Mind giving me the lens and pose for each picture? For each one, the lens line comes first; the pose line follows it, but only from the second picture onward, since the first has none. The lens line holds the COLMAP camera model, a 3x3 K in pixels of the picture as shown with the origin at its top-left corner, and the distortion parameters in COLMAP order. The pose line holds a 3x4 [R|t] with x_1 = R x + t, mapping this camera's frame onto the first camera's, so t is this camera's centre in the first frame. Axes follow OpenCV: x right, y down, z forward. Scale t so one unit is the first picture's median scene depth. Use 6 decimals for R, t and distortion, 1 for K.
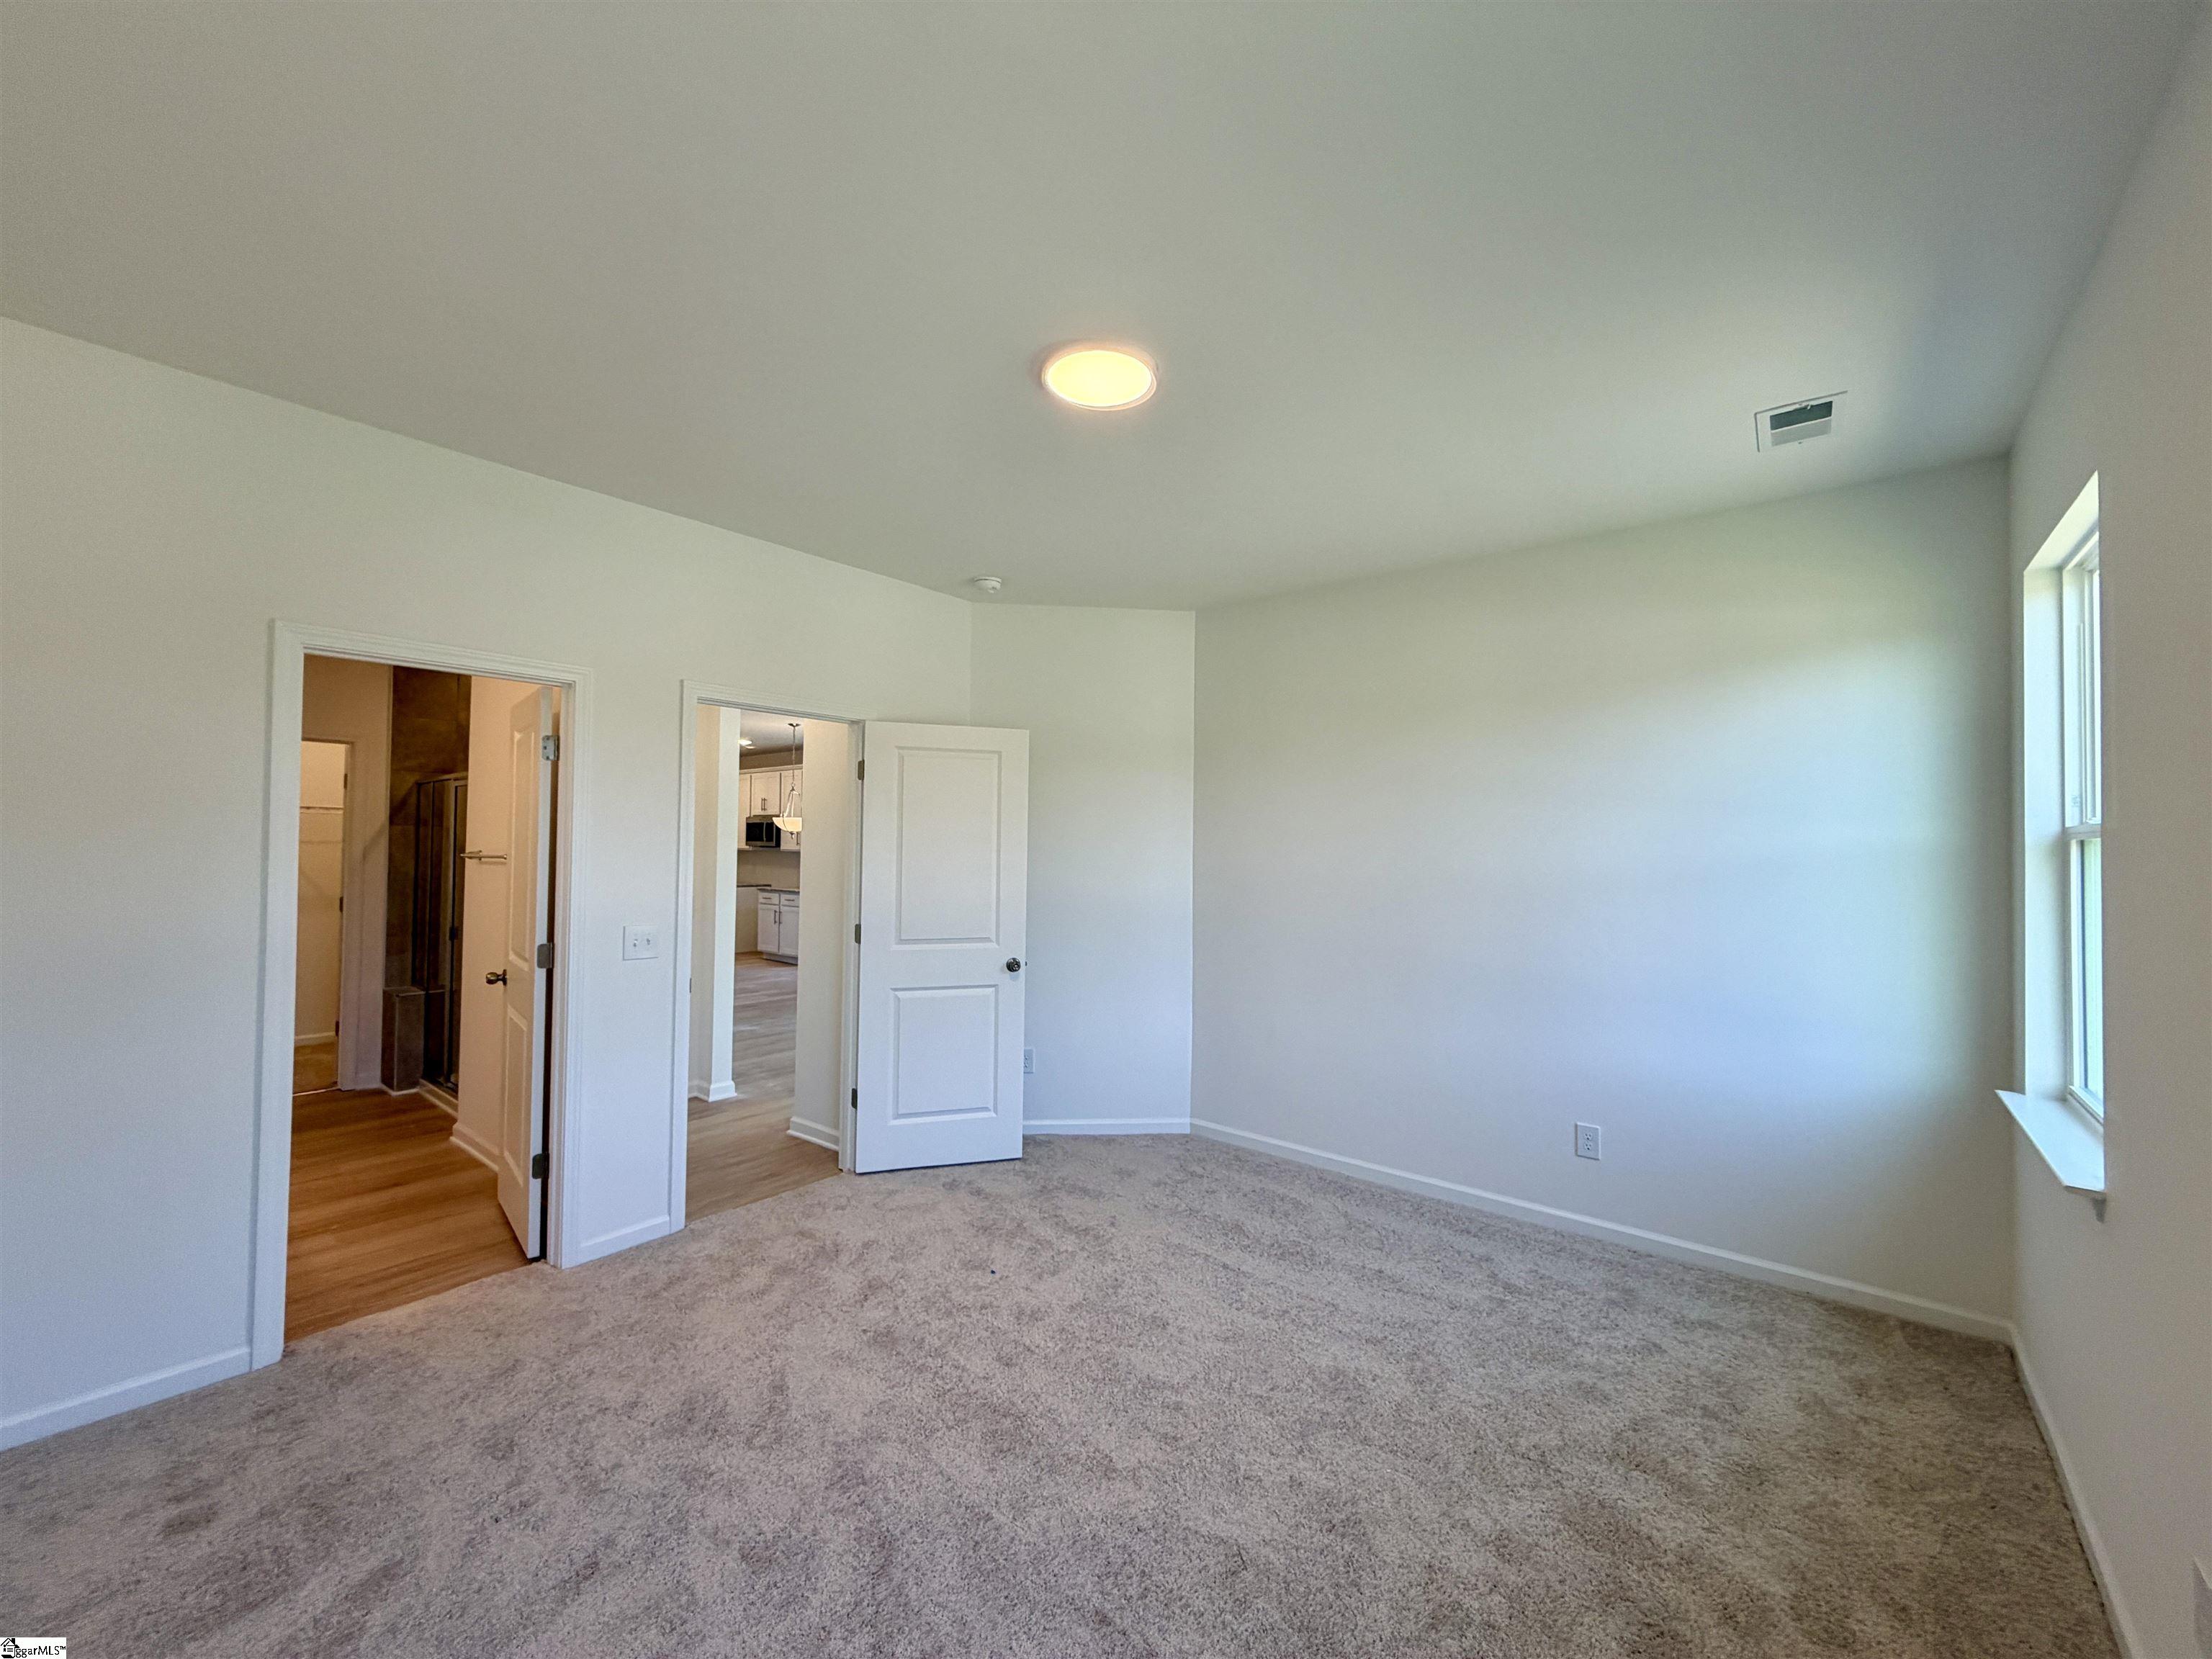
lens RADIAL K [[881.7, 0, 1106.0], [0, 881.7, 829.5], [0, 0, 1]] dist [0.000388, 0.000293]
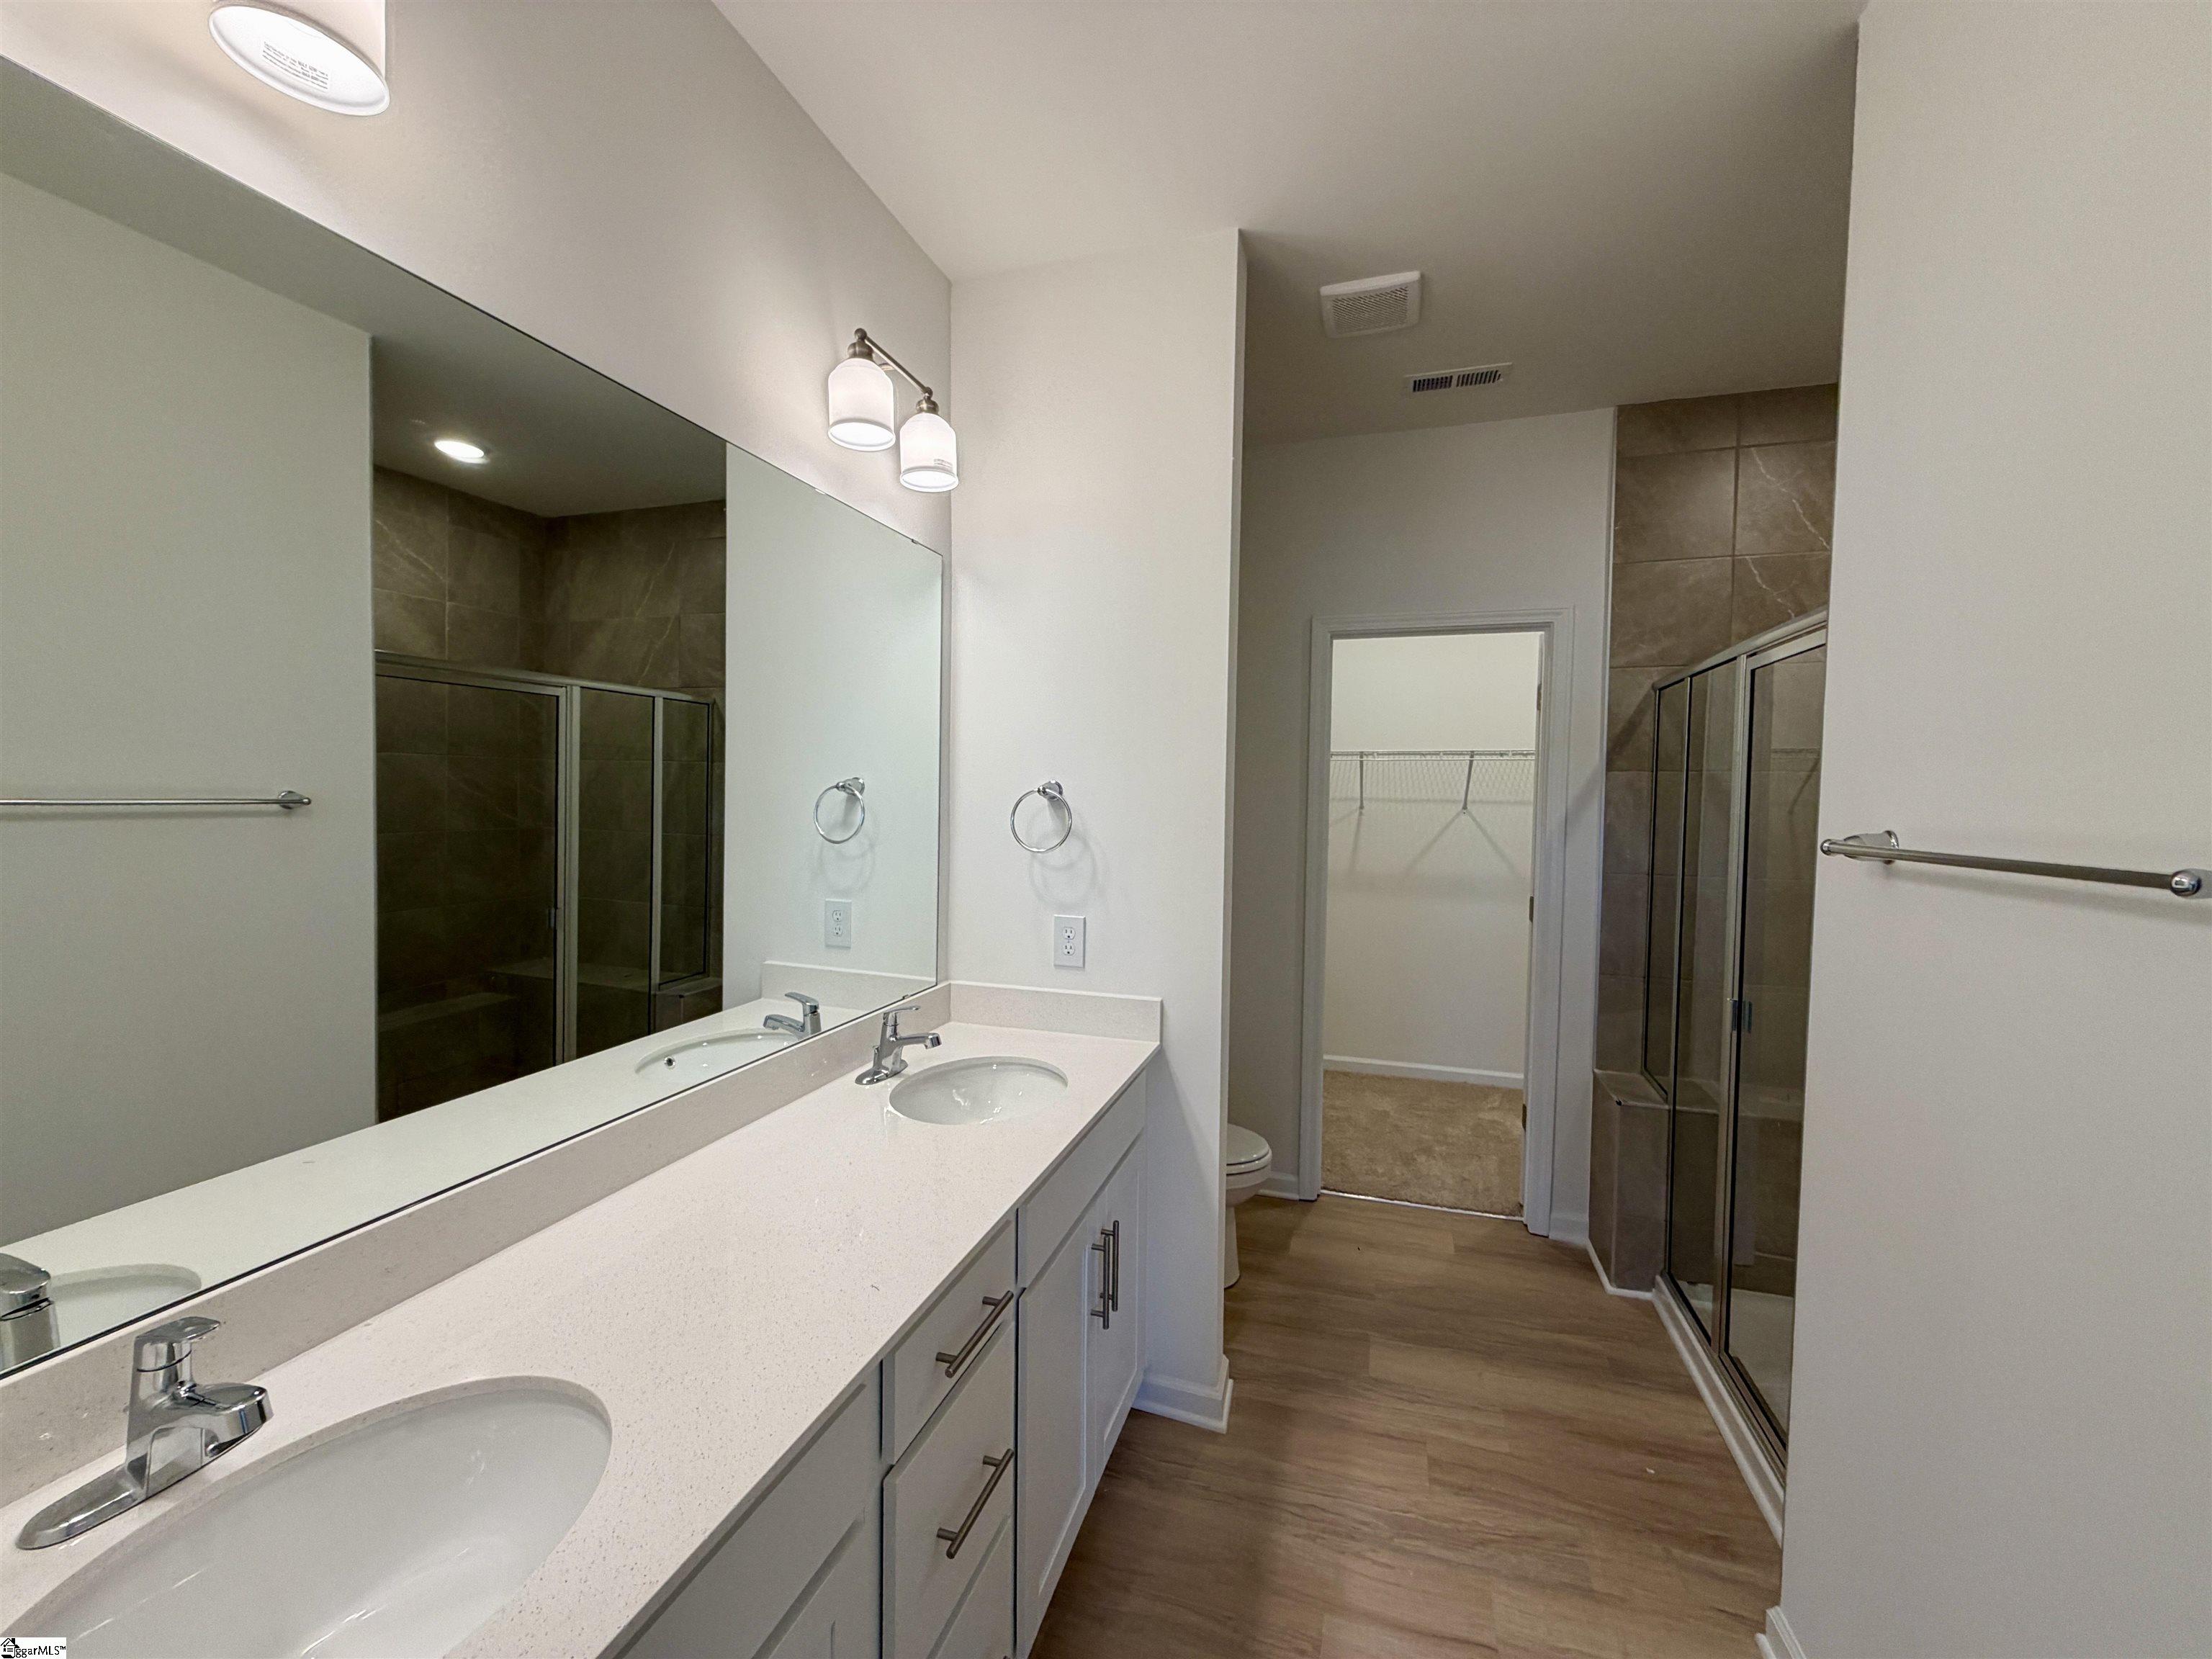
lens RADIAL K [[881.7, 0, 1106.0], [0, 881.7, 829.5], [0, 0, 1]] dist [0.000388, 0.000293]
pose [[0.382455, 0.036801, -0.923241, -0.436170], [0.011112, 0.998951, 0.044422, 0.003484], [0.923907, -0.027249, 0.381645, 0.516722]]
